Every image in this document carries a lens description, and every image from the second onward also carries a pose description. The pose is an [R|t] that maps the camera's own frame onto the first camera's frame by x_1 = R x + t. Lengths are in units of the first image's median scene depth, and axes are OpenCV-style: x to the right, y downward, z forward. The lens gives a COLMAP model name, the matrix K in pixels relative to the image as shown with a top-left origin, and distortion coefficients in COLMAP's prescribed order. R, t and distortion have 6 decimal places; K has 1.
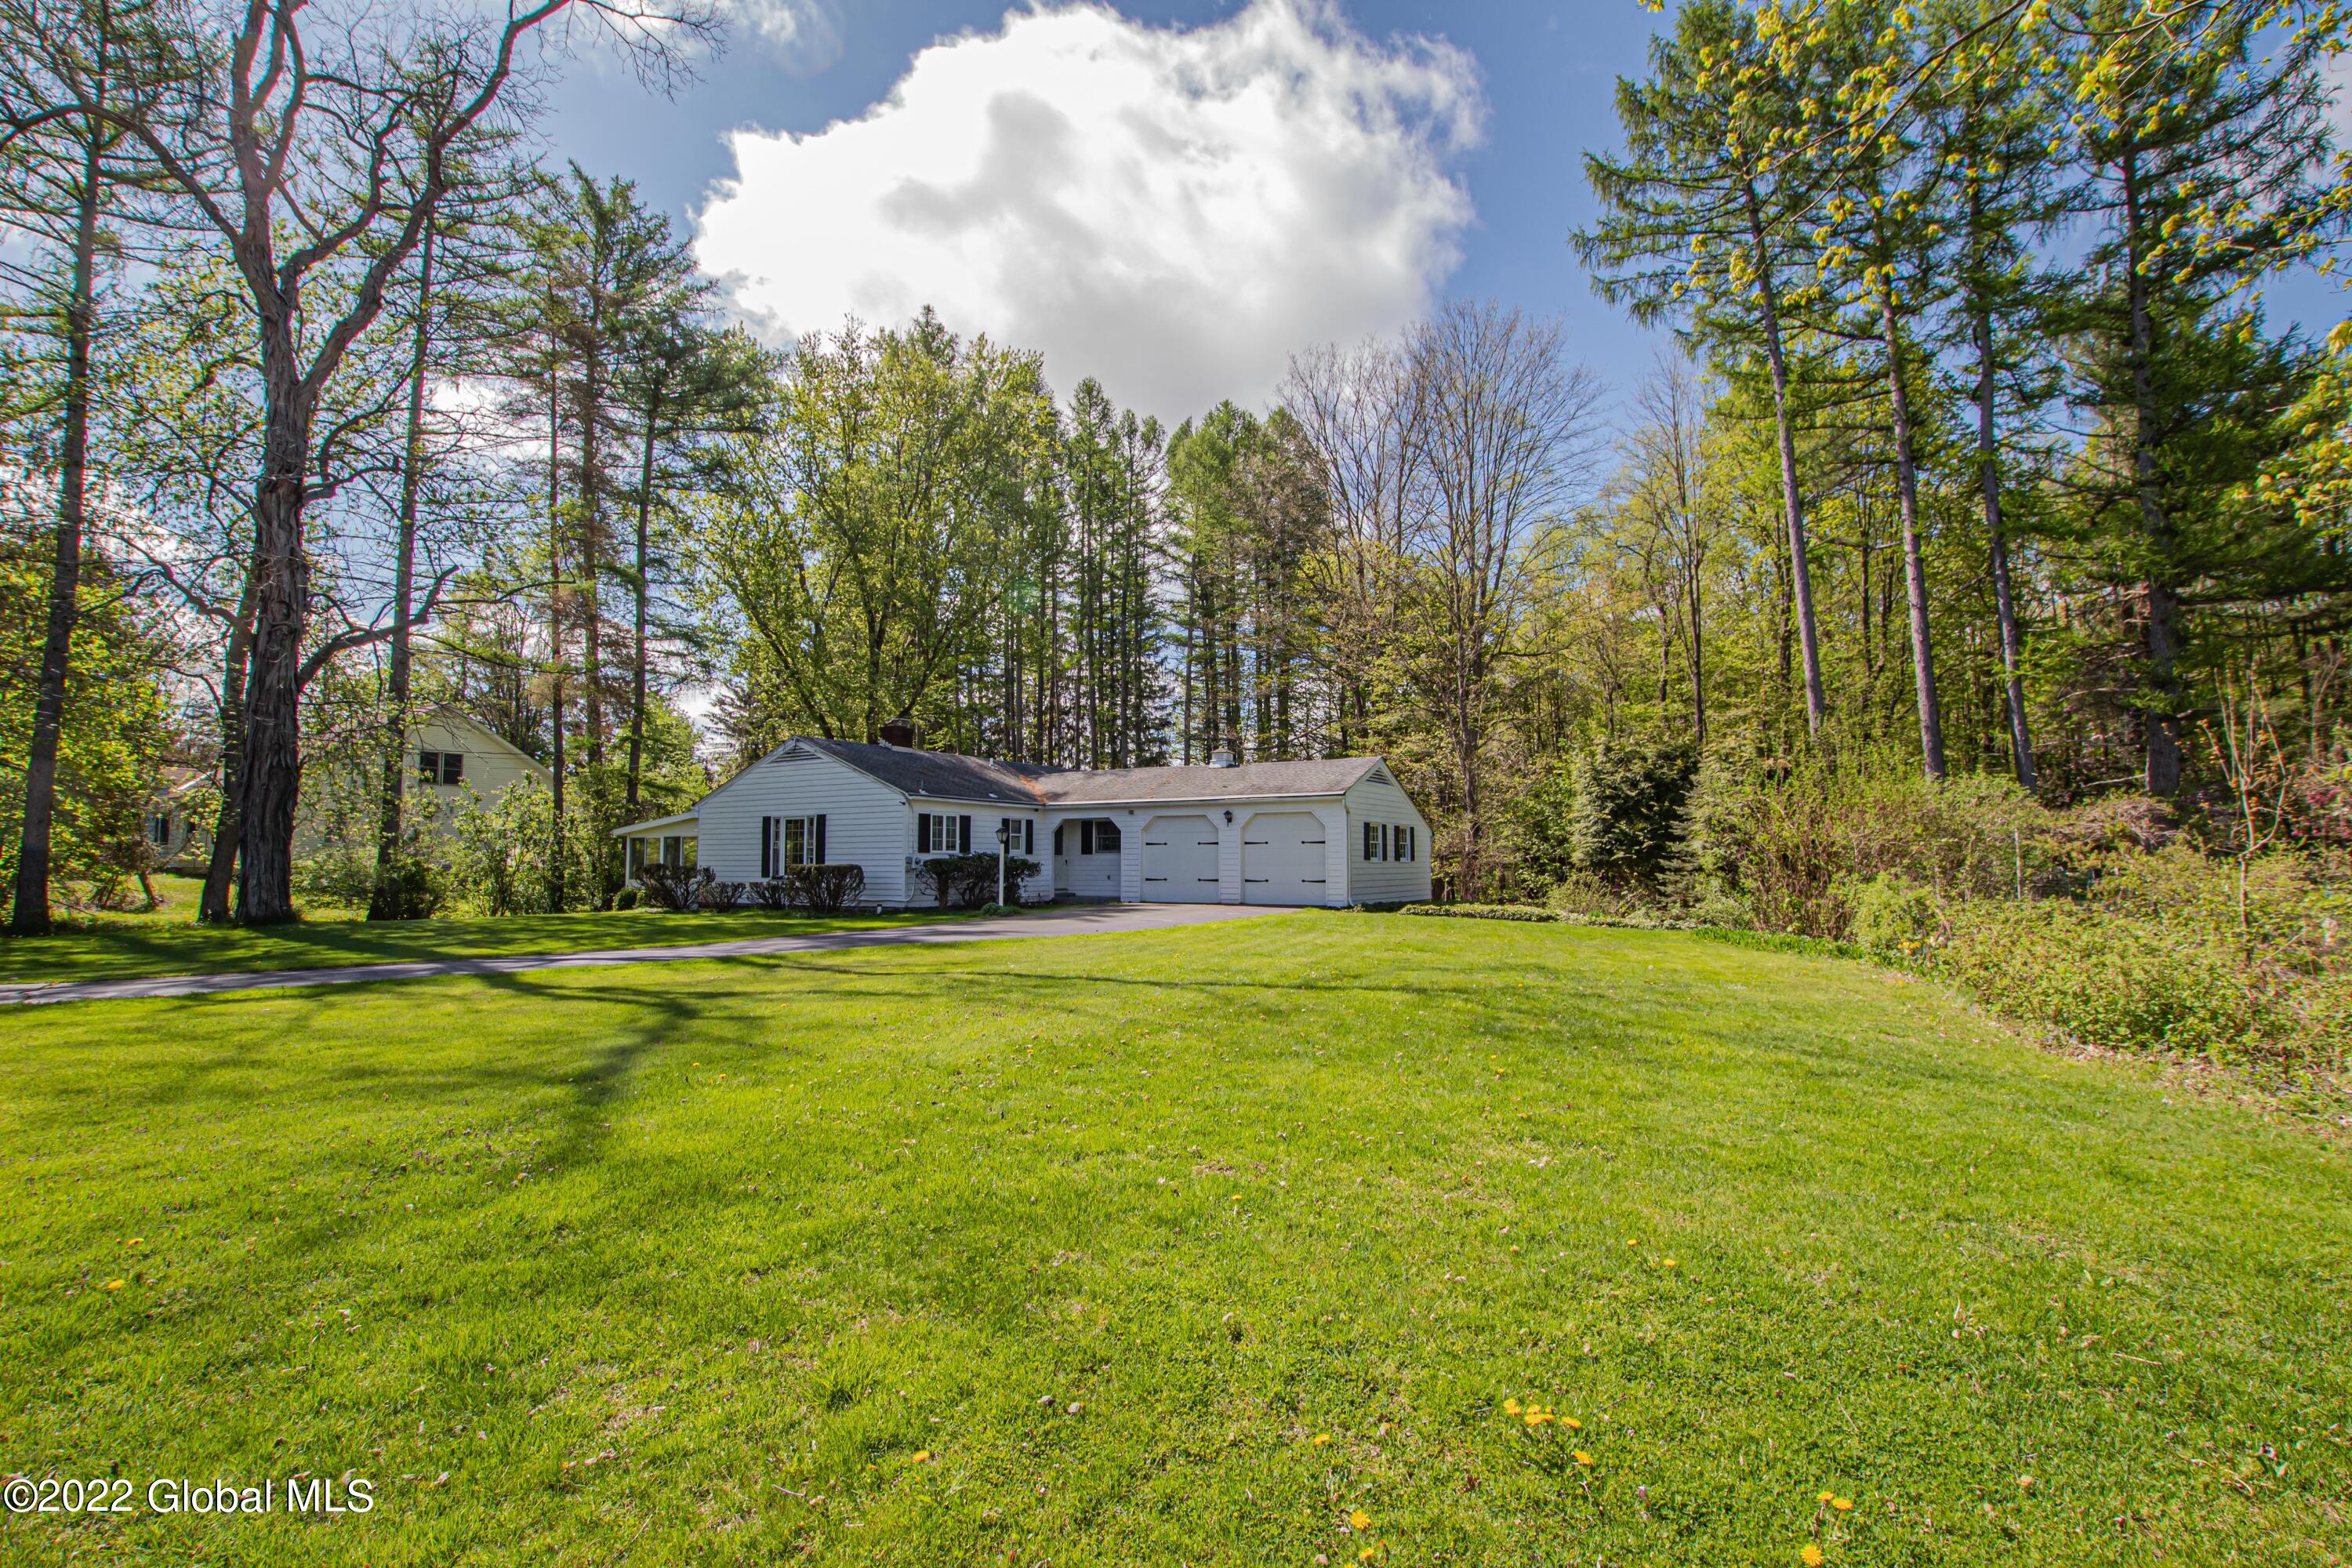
lens RADIAL K [[1095.8, 0, 1173.4], [0, 1095.8, 807.2], [0, 0, 1]] dist [-0.037505, 0.007970]
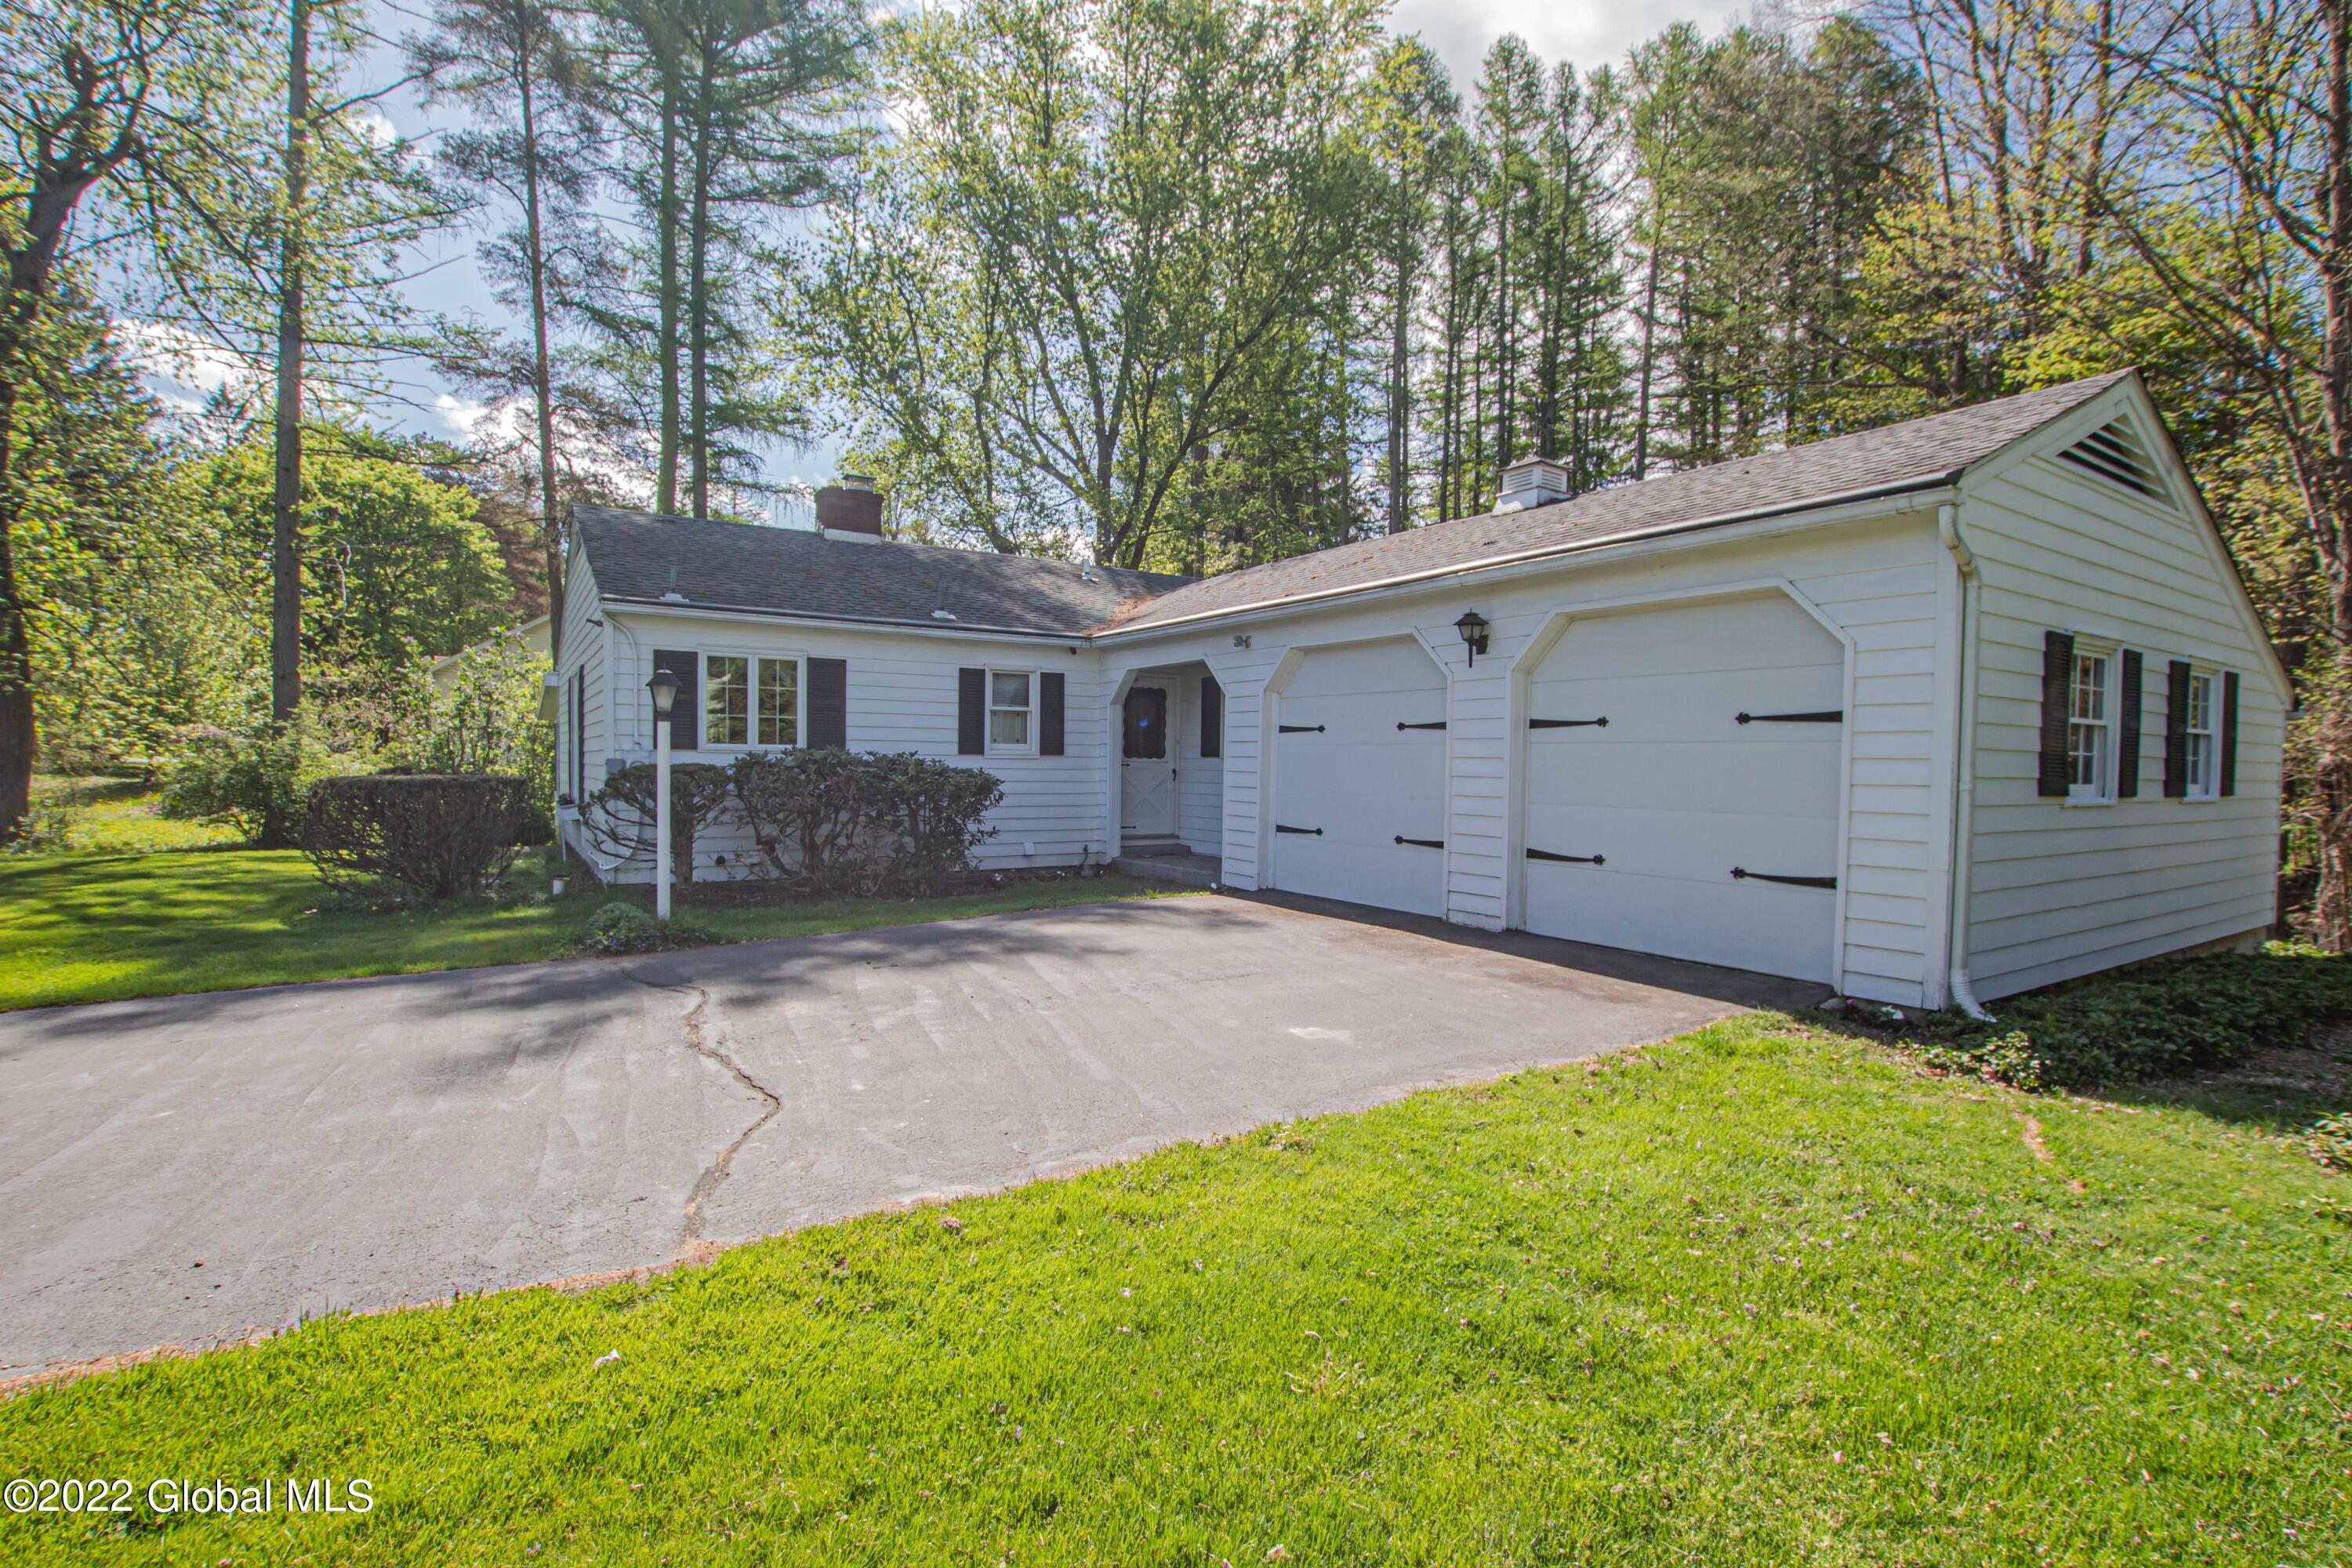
lens RADIAL K [[1086.0, 0, 1174.9], [0, 1086.0, 806.2], [0, 0, 1]] dist [-0.033967, 0.004592]
pose [[0.893788, 0.031777, -0.447362, 0.102856], [0.007520, 0.996285, 0.085793, 0.027499], [0.448426, -0.080045, 0.890229, 0.659006]]
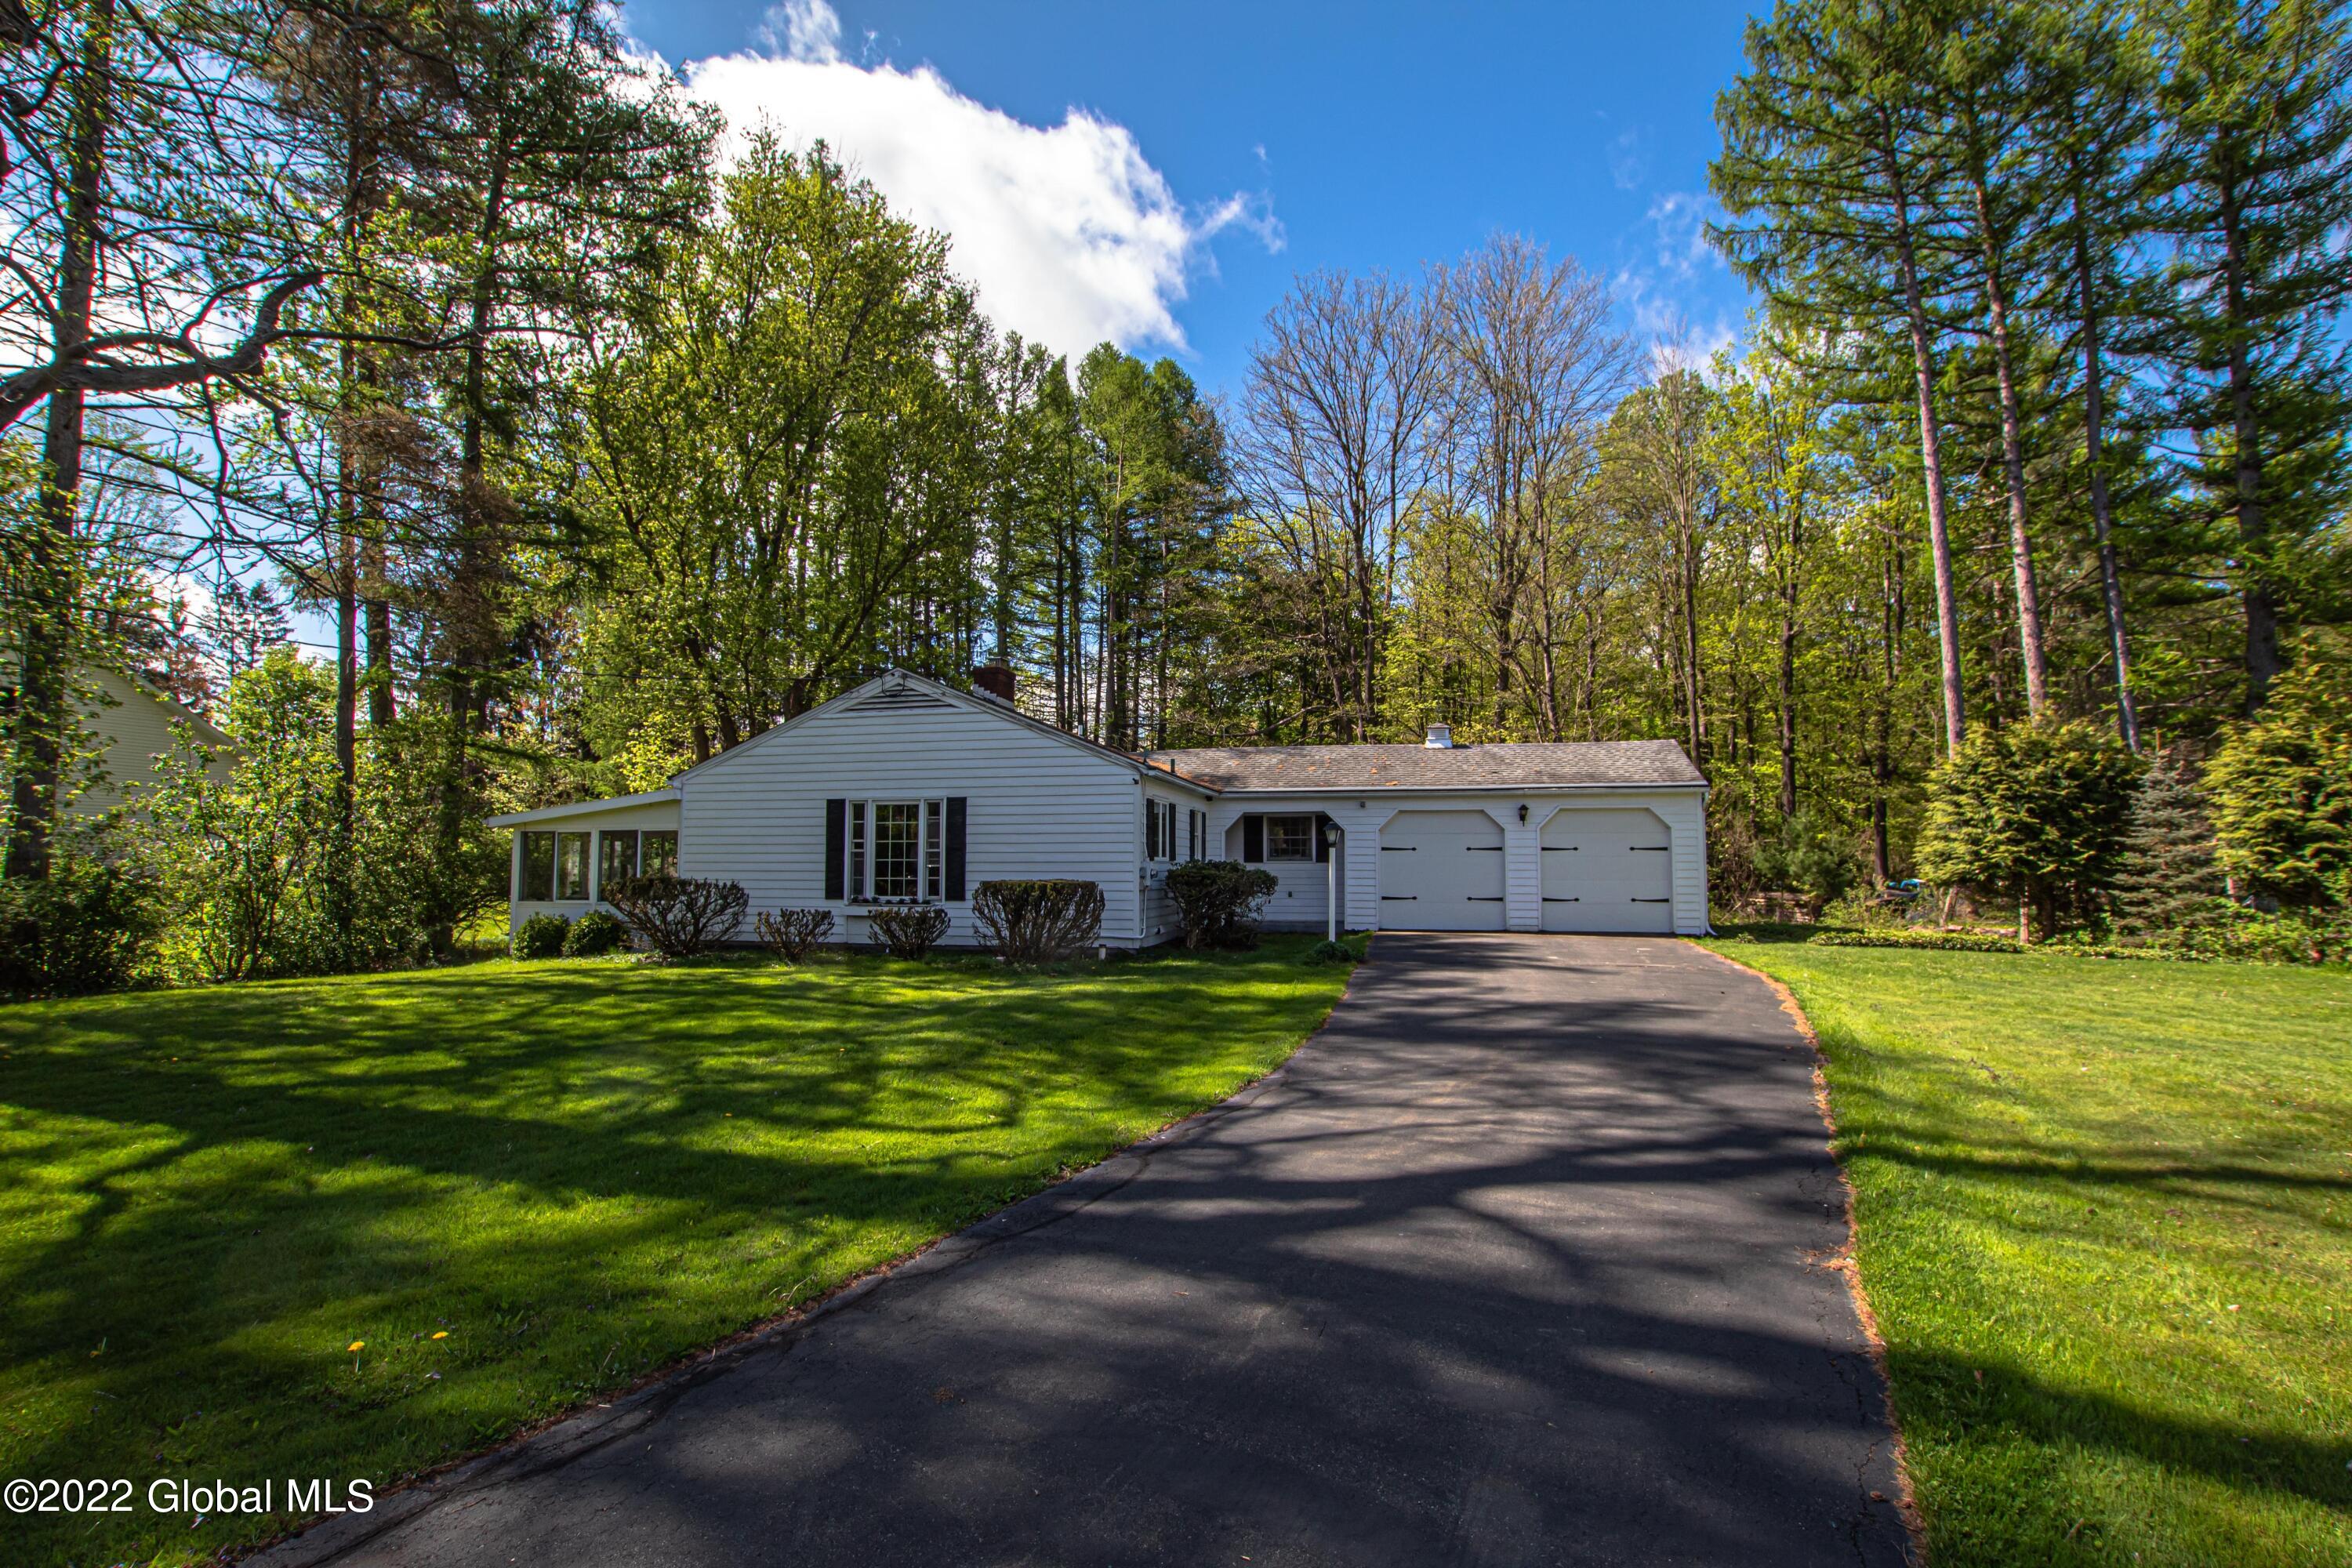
lens RADIAL K [[1086.0, 0, 1174.9], [0, 1086.0, 806.2], [0, 0, 1]] dist [-0.033967, 0.004592]
pose [[0.952262, 0.019158, 0.304680, -0.370688], [-0.019177, 0.999812, -0.002931, 0.009945], [-0.304678, -0.003051, 0.952450, 0.353086]]
